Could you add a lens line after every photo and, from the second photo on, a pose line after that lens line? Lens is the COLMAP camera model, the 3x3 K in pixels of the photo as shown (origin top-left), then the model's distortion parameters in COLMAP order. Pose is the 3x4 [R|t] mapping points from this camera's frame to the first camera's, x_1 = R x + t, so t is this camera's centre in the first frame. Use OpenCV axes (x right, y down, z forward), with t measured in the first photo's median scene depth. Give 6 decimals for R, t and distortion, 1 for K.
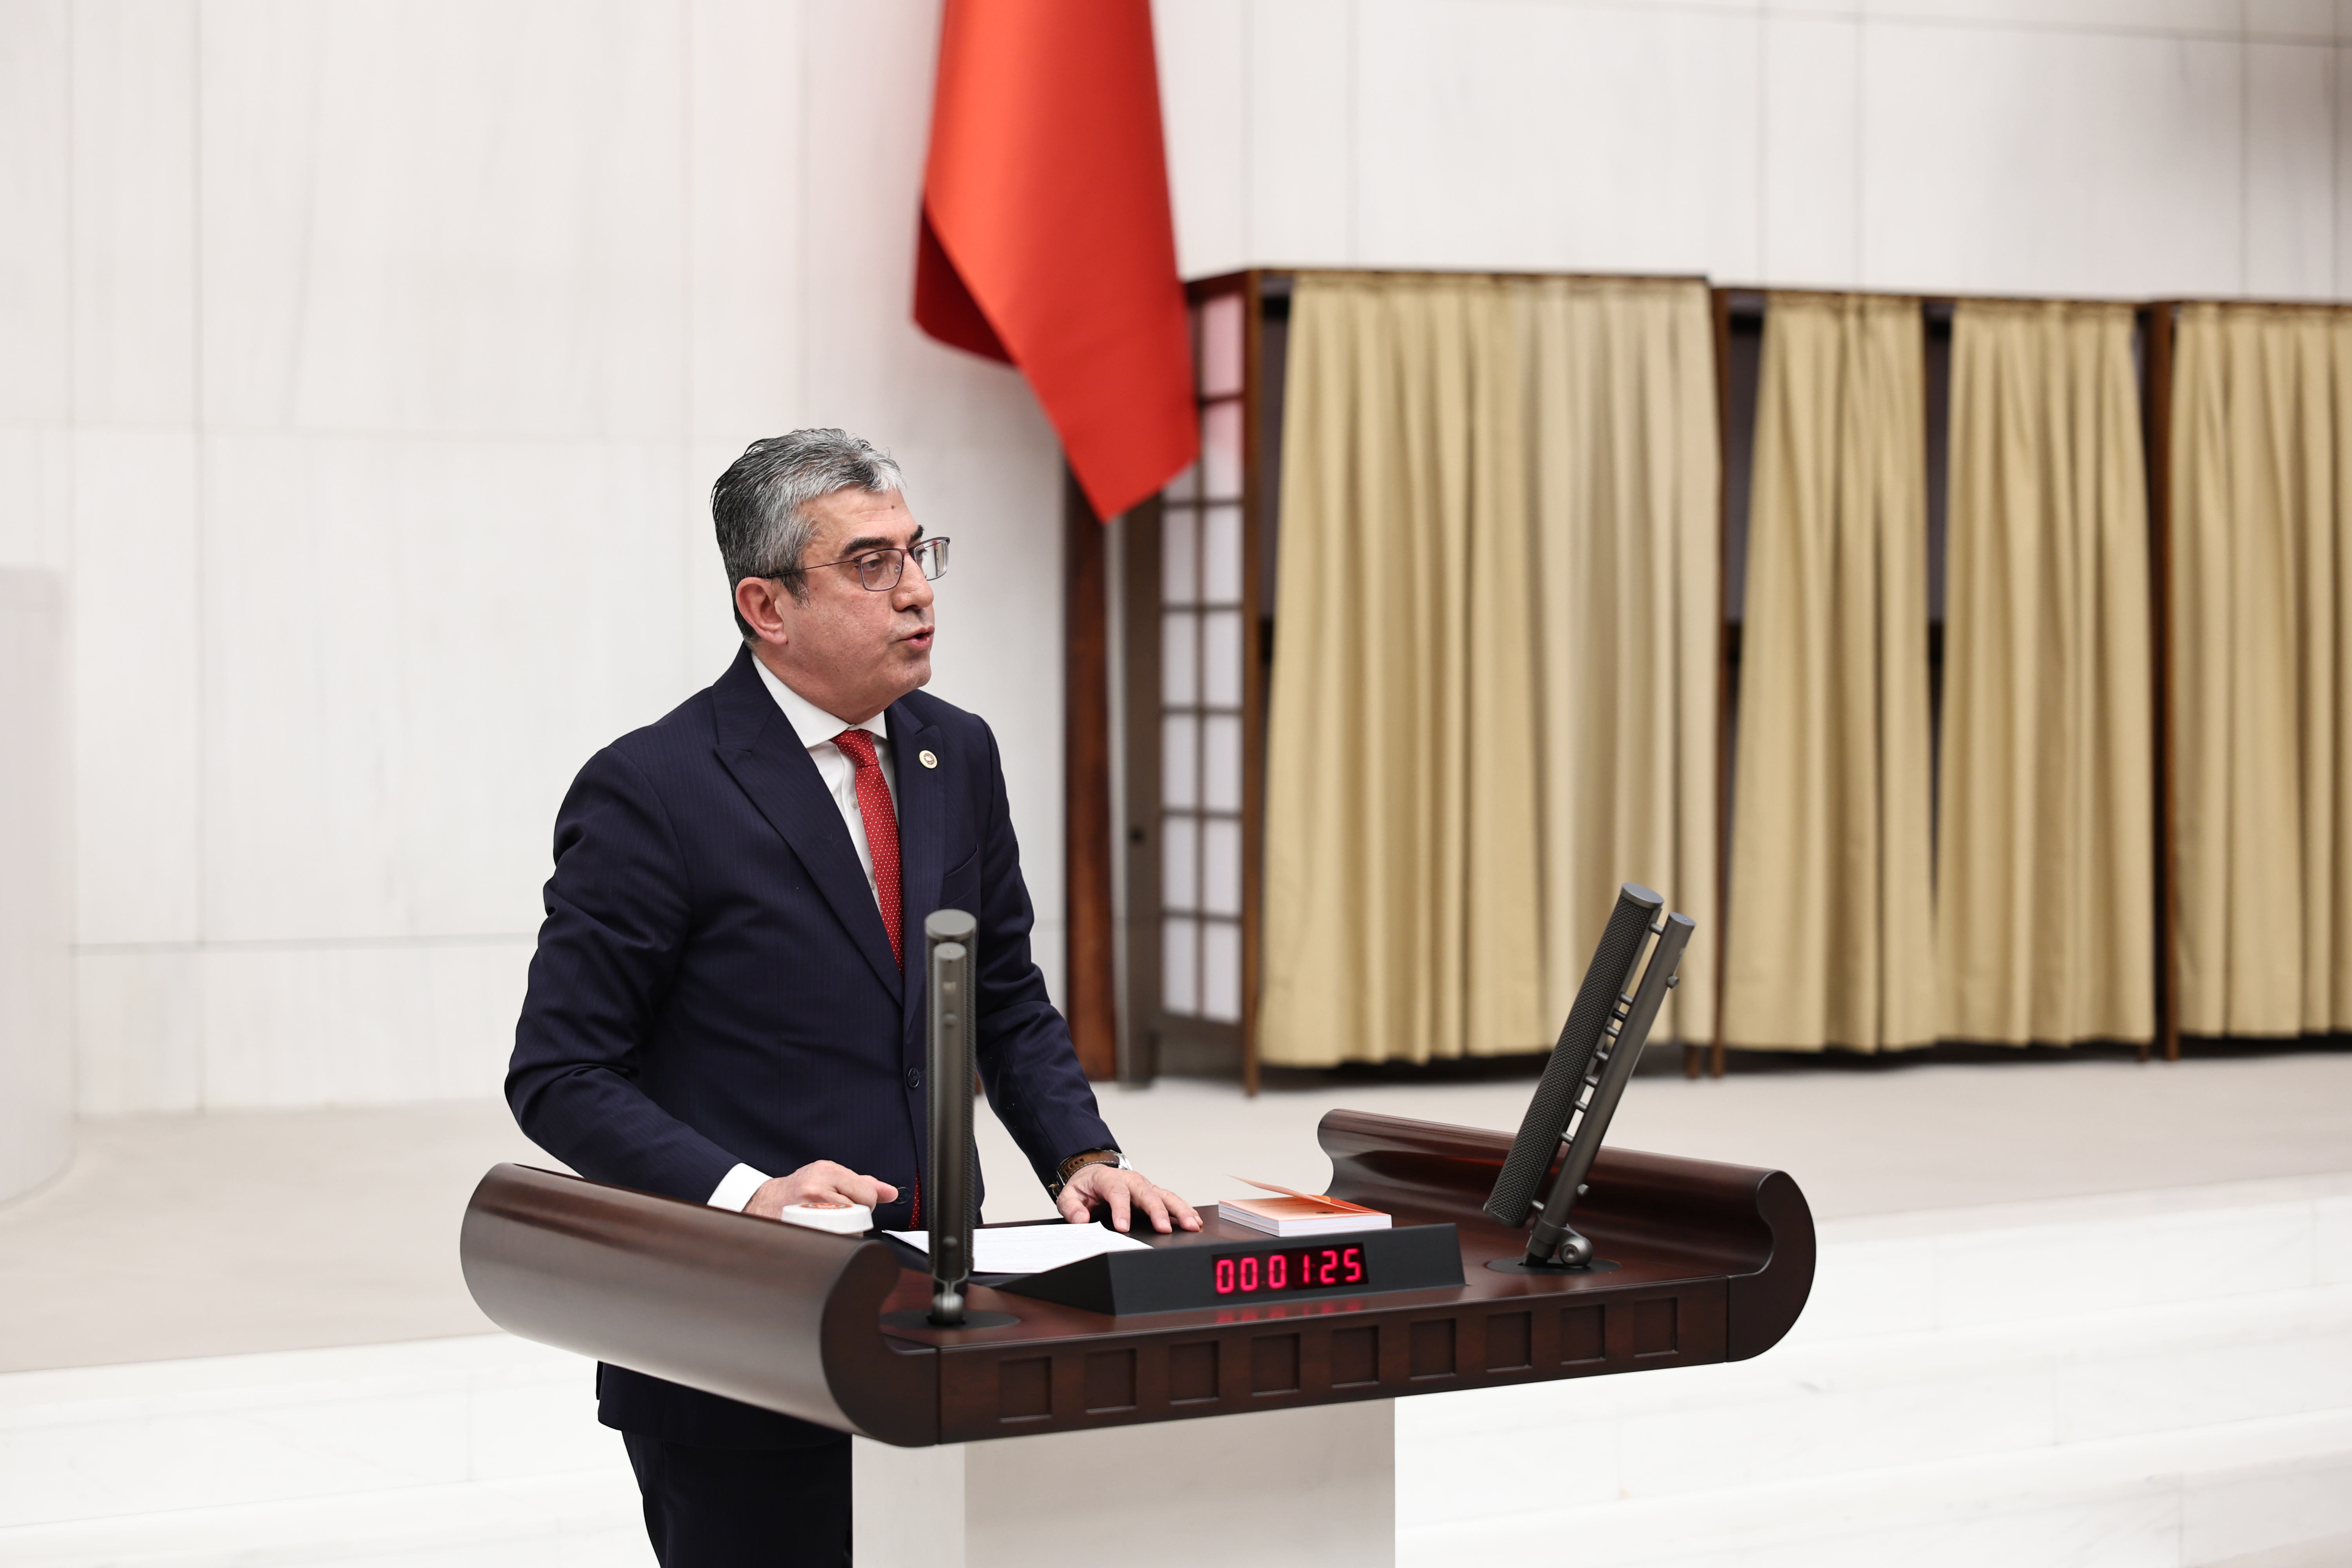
lens RADIAL K [[4764.9, 0, 1192.2], [0, 4764.9, 784.8], [0, 0, 1]] dist [0.008309, -0.064513]
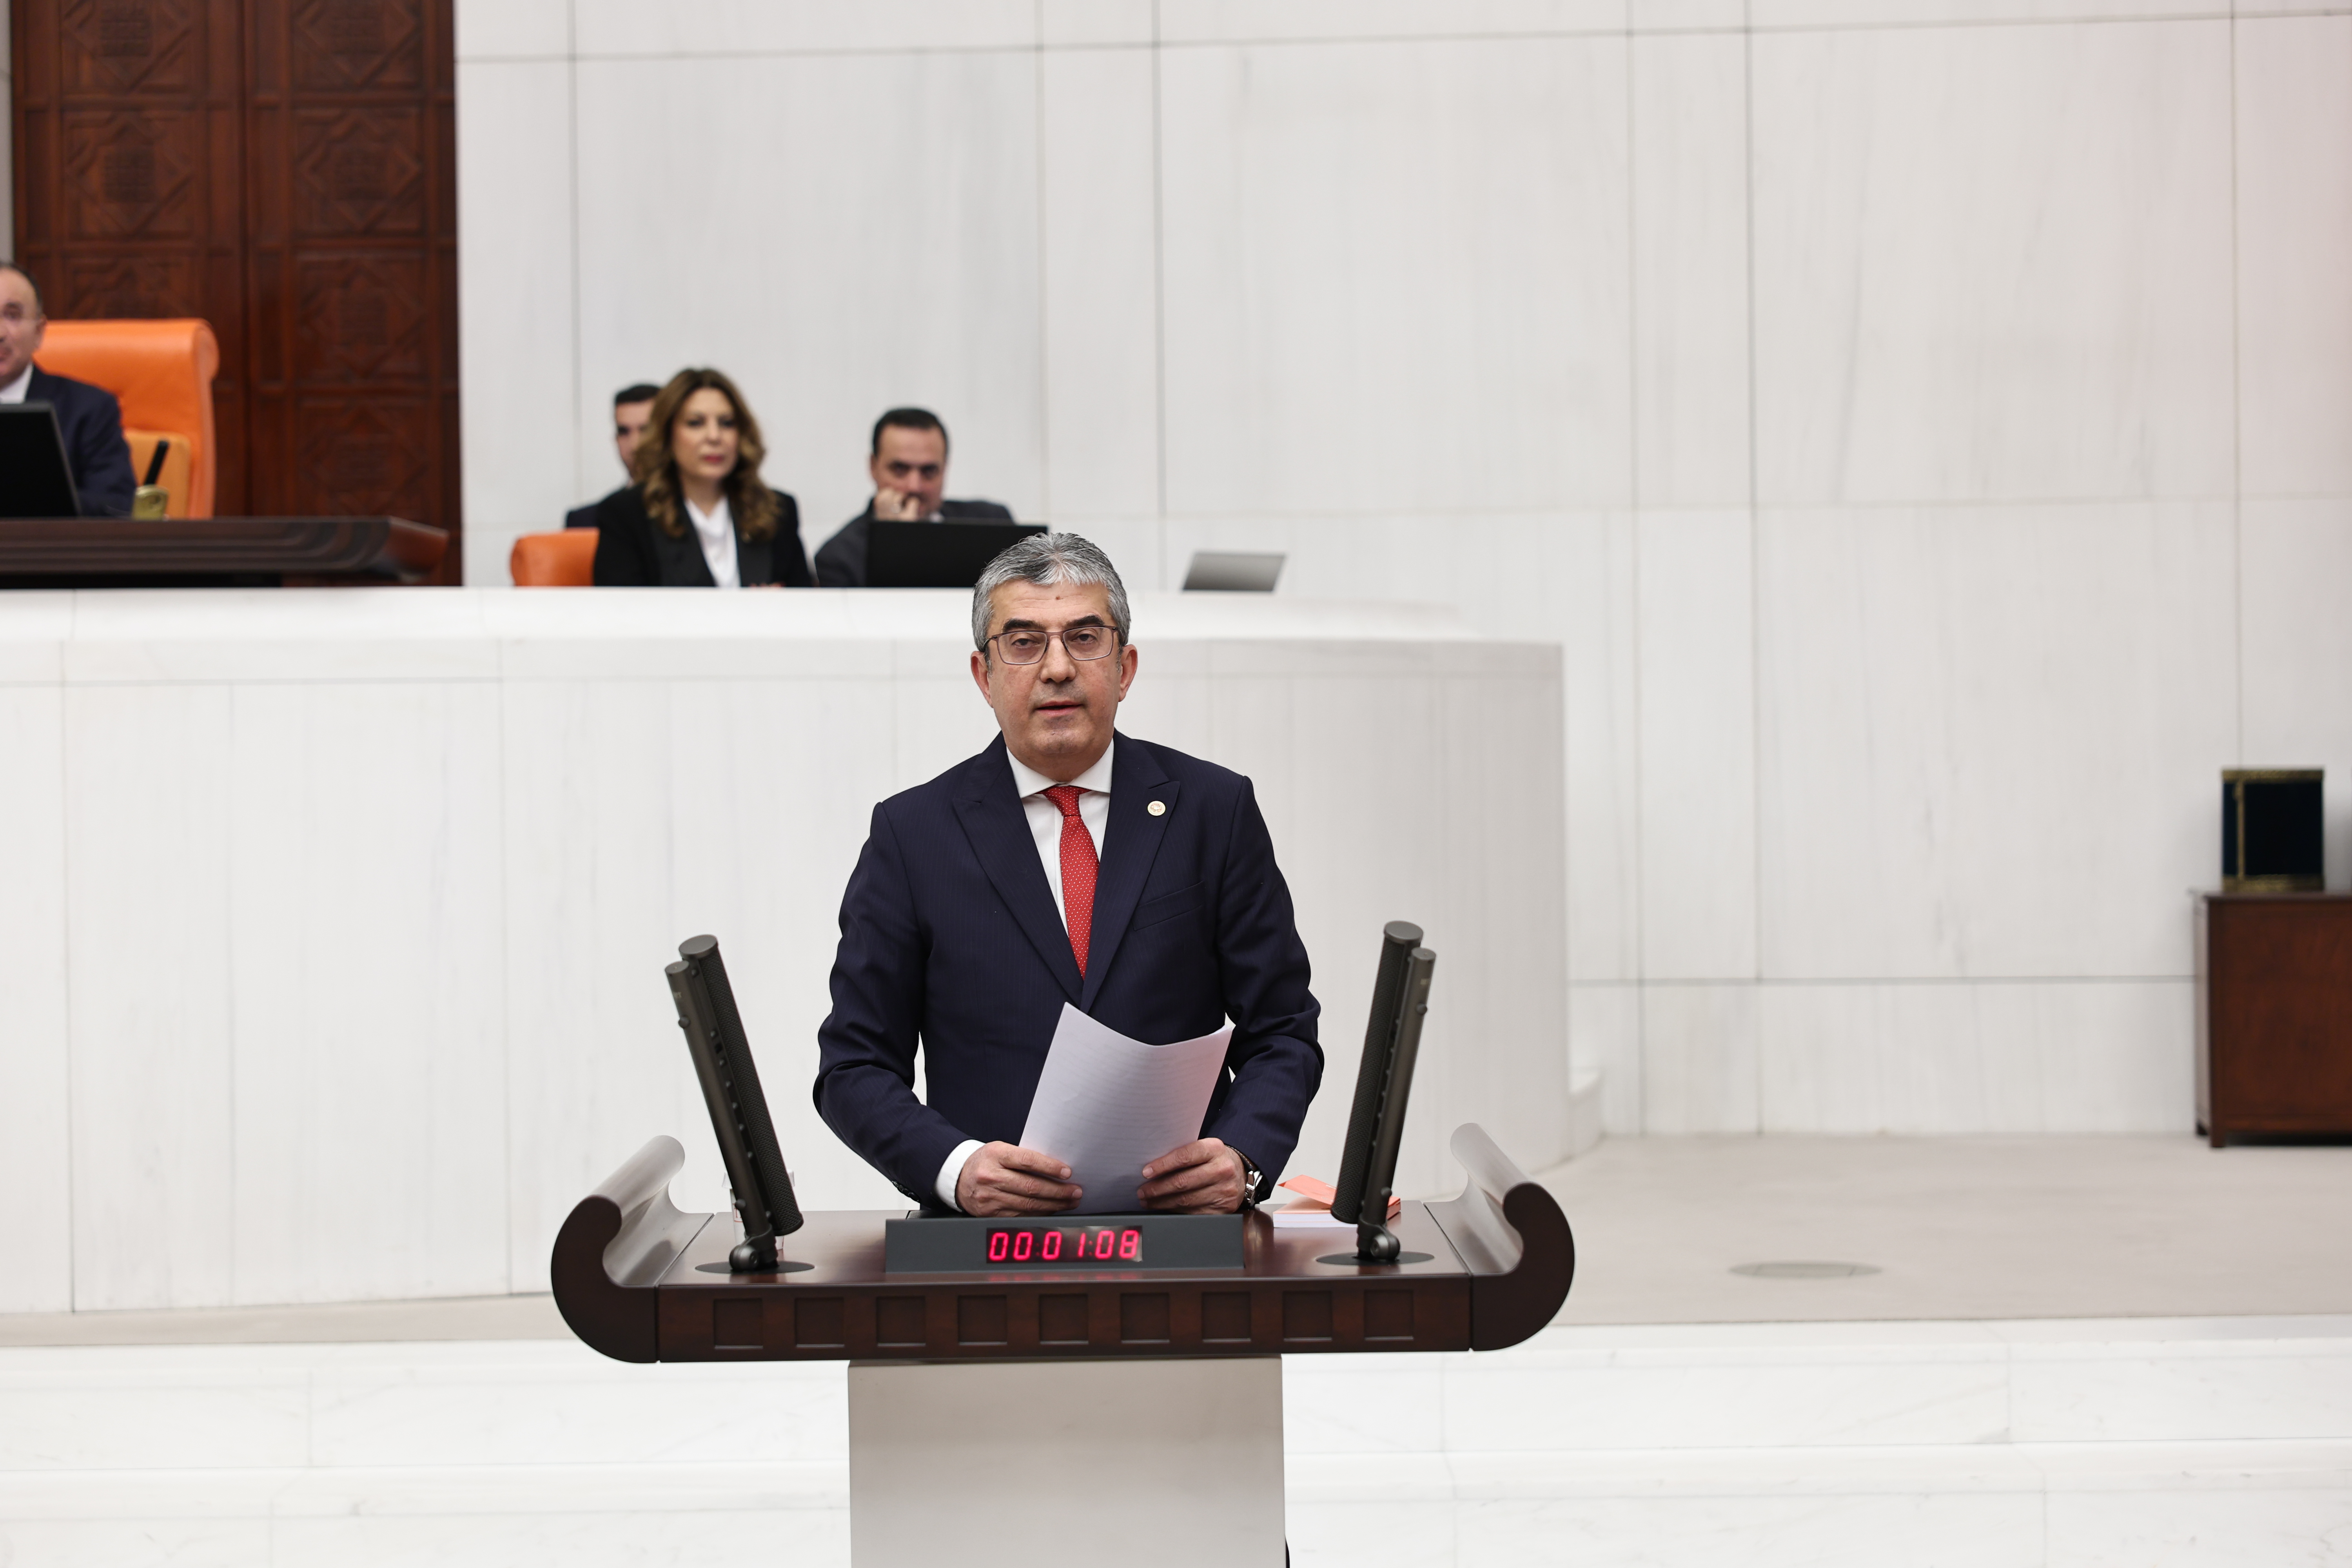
lens RADIAL K [[4764.9, 0, 1192.2], [0, 4764.9, 784.8], [0, 0, 1]] dist [0.008309, -0.064513]
pose [[0.840285, -0.006187, -0.542110, 0.271141], [-0.004674, 0.999815, -0.018655, 0.010098], [0.542126, 0.018210, 0.840100, 0.018997]]
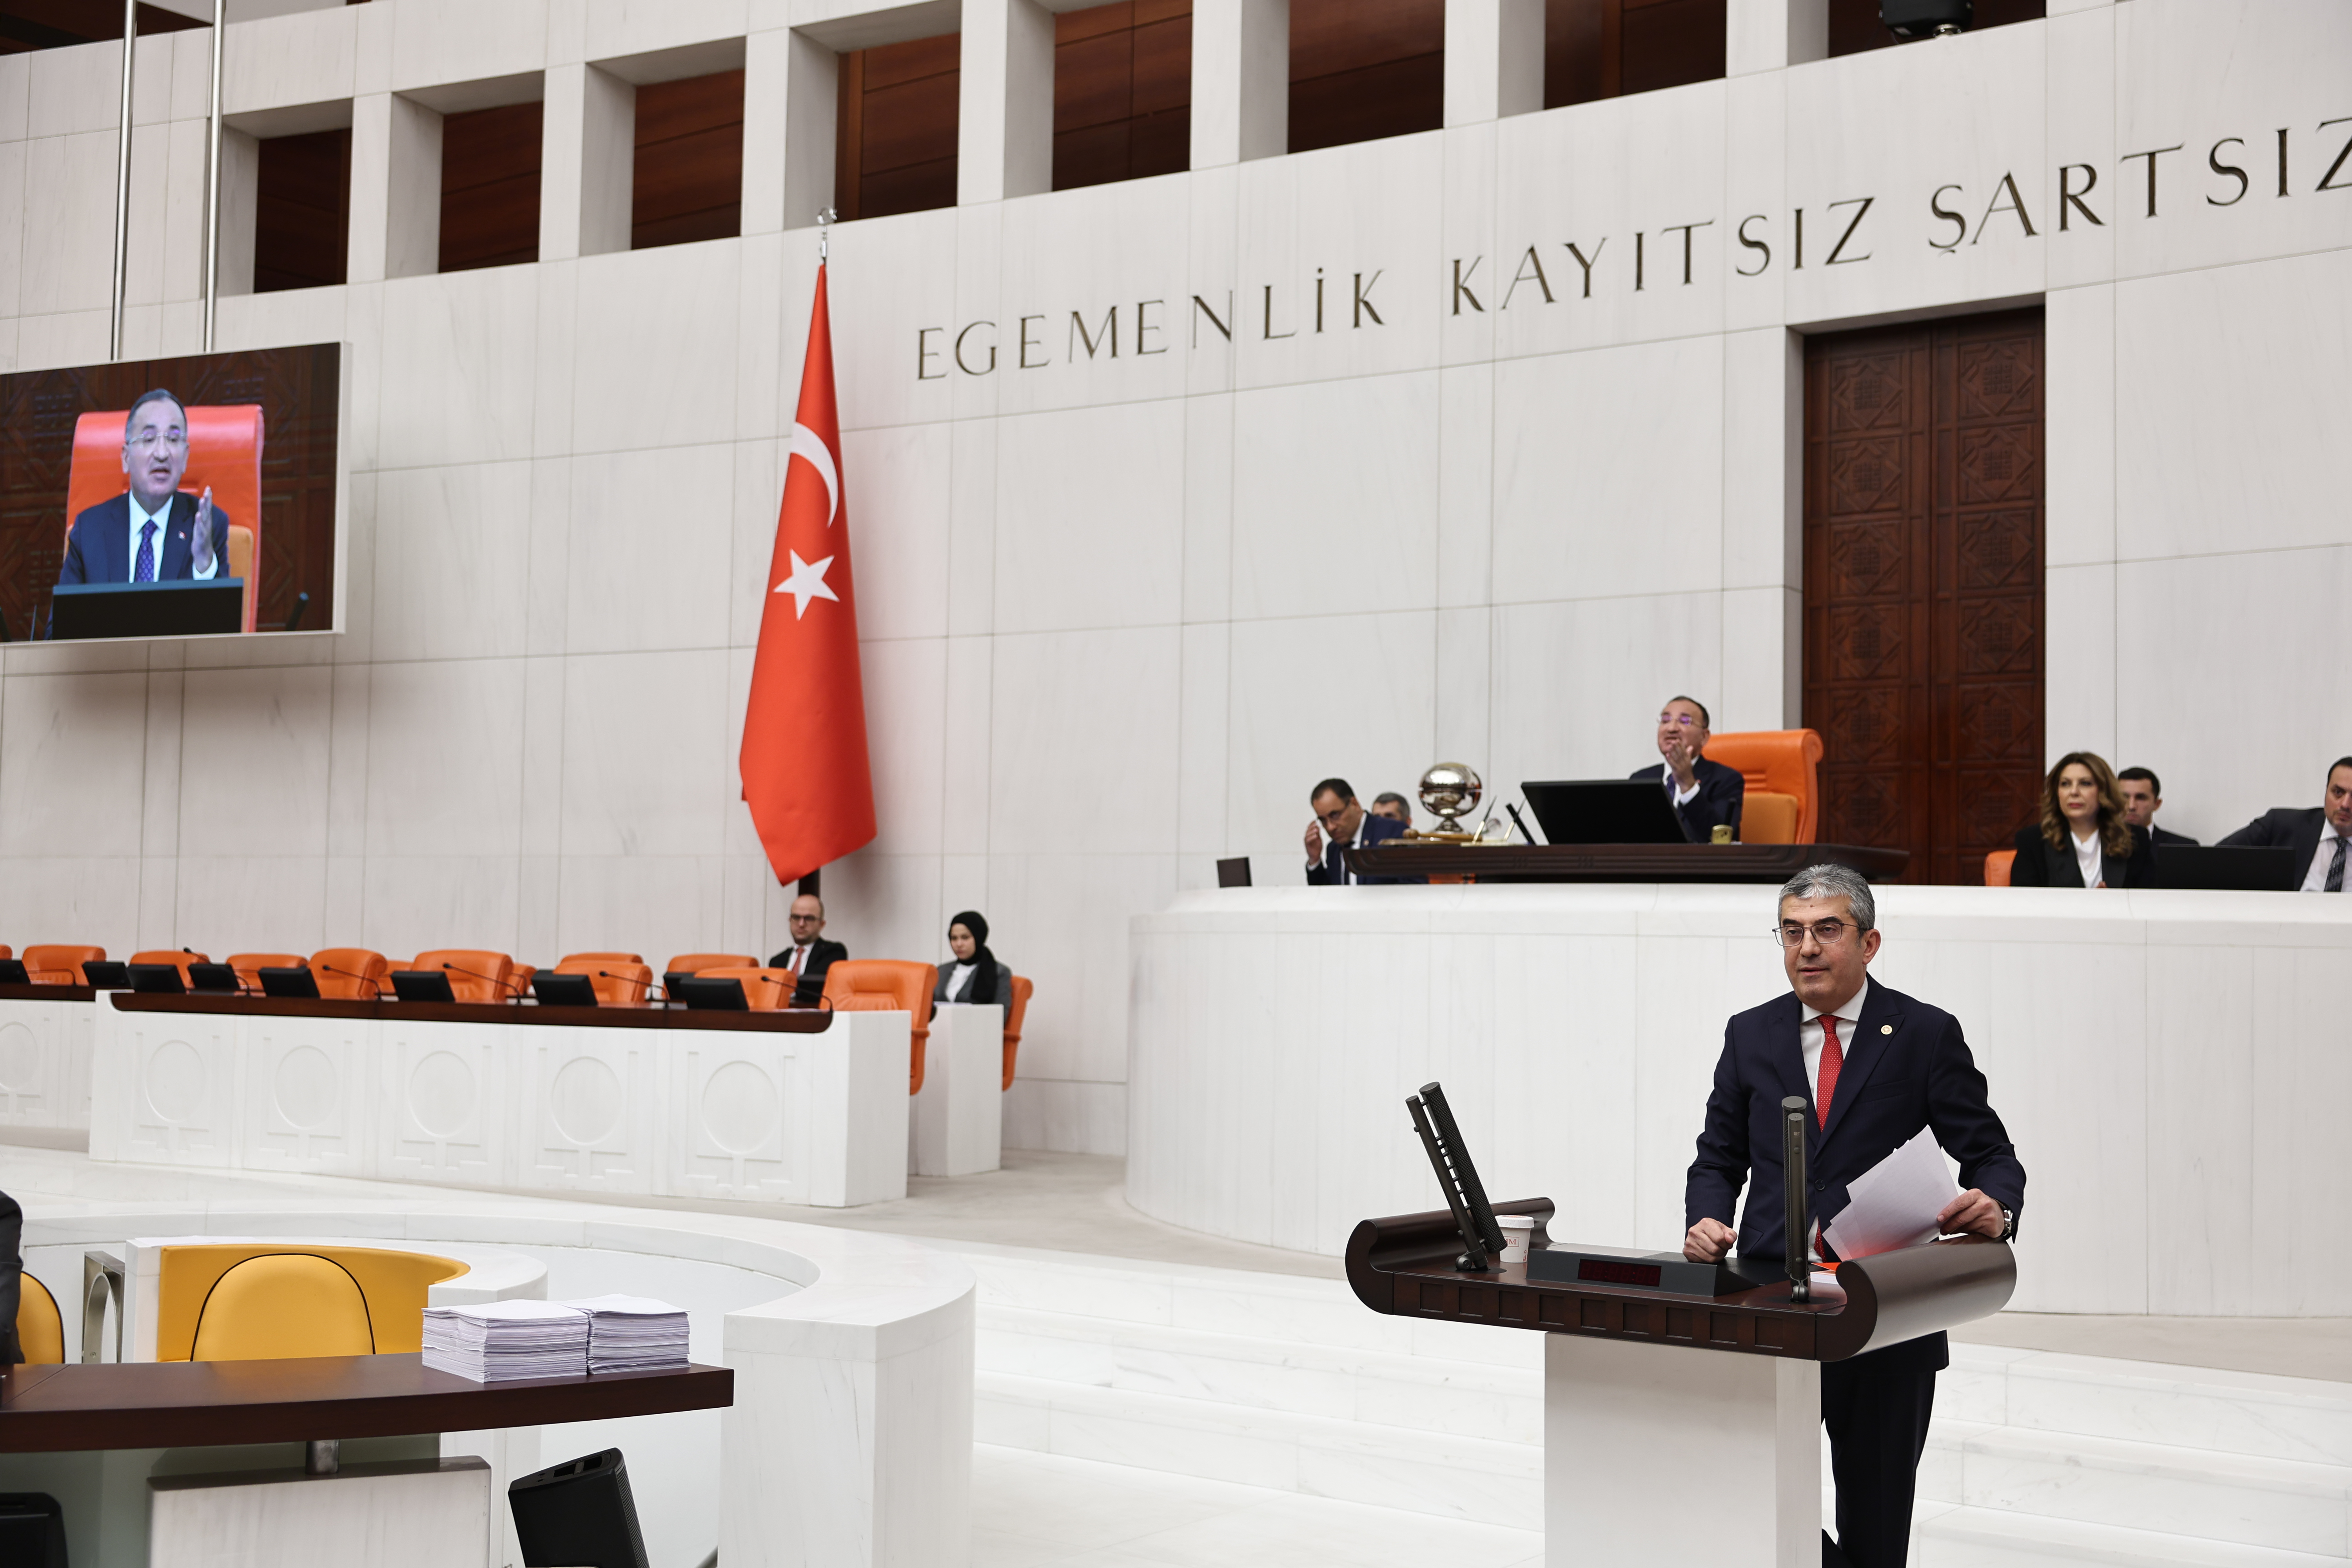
lens RADIAL K [[2847.8, 0, 1173.0], [0, 2847.8, 783.4], [0, 0, 1]] dist [0.017050, -0.043243]
pose [[0.334928, -0.050989, -0.940863, 0.446149], [-0.050335, 0.996141, -0.071903, 0.002002], [0.940898, 0.071441, 0.331069, 0.172207]]
